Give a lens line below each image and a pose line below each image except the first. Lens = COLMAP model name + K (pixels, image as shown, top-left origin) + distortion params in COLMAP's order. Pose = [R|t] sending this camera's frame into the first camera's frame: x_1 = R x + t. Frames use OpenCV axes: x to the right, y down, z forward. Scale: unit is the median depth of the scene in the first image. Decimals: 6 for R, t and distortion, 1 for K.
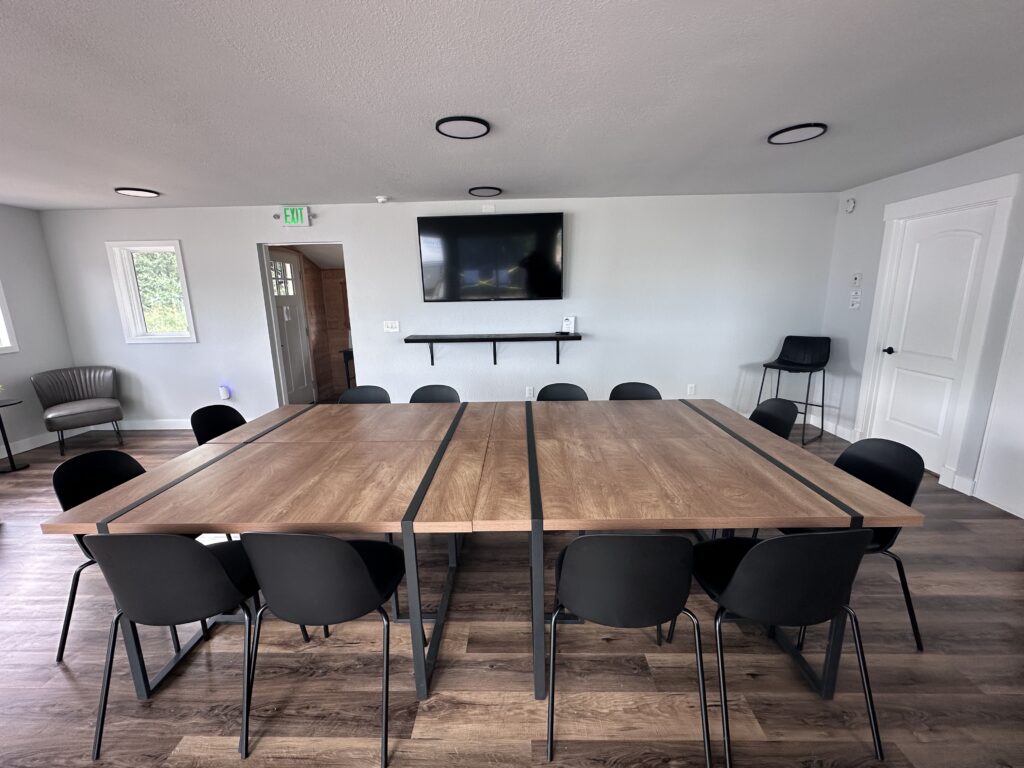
lens RADIAL K [[409.9, 0, 521.7], [0, 409.9, 387.7], [0, 0, 1]] dist [-0.000220, -0.000481]
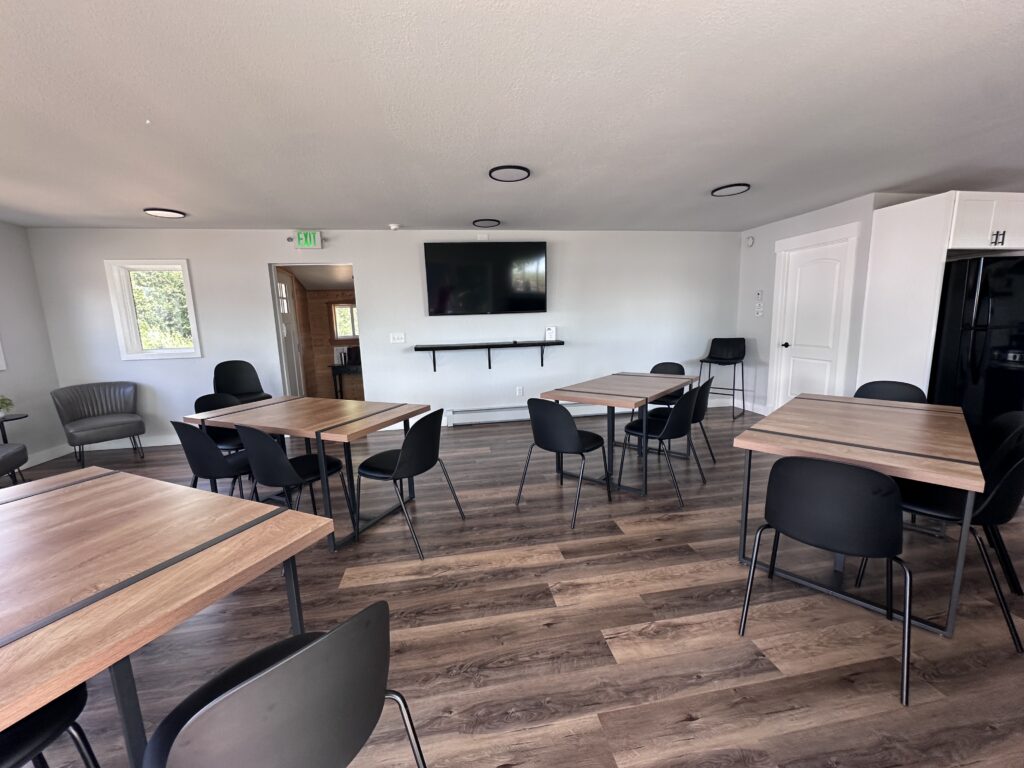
lens RADIAL K [[409.9, 0, 494.5], [0, 409.9, 394.6], [0, 0, 1]] dist [-0.000220, -0.000481]
pose [[0.982349, -0.043877, 0.181840, -0.289262], [0.055154, 0.996825, -0.057431, 0.090728], [-0.178743, 0.066446, 0.981650, -0.147324]]
